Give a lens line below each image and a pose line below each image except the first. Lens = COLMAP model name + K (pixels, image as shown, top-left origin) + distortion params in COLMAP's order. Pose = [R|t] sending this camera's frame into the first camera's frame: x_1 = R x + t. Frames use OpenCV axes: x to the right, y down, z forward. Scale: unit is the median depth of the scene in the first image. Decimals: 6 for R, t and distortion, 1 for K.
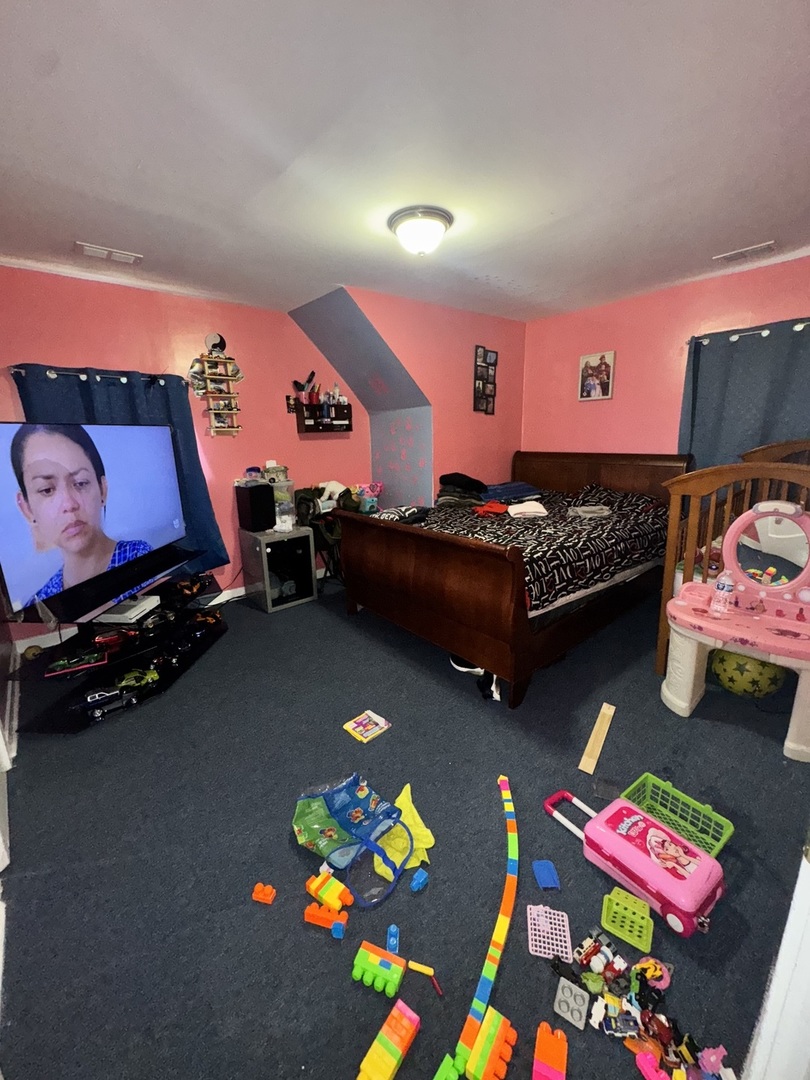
lens RADIAL K [[429.4, 0, 408.3], [0, 429.4, 537.0], [0, 0, 1]] dist [-0.002017, -0.000070]
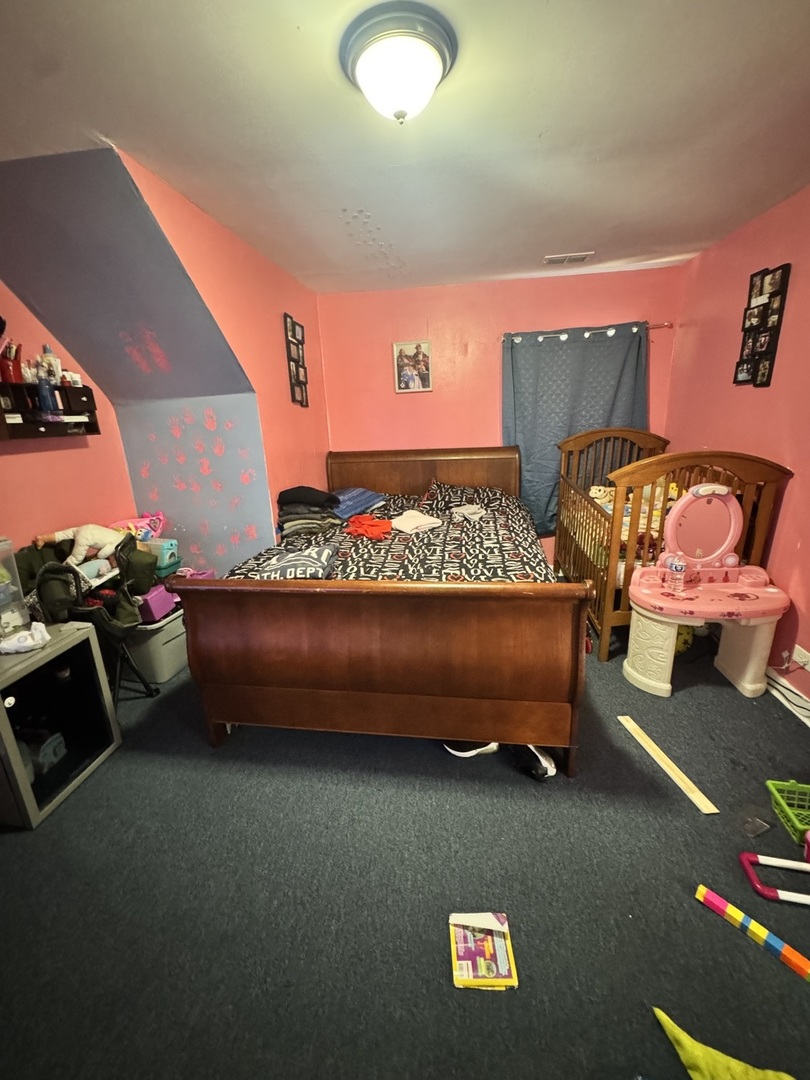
lens RADIAL K [[429.4, 0, 403.8], [0, 429.4, 537.8], [0, 0, 1]] dist [-0.002017, -0.000070]
pose [[0.743192, -0.185984, 0.642710, -0.238650], [0.179383, 0.980809, 0.076394, -0.085891], [-0.644583, 0.058516, 0.762291, 0.327127]]
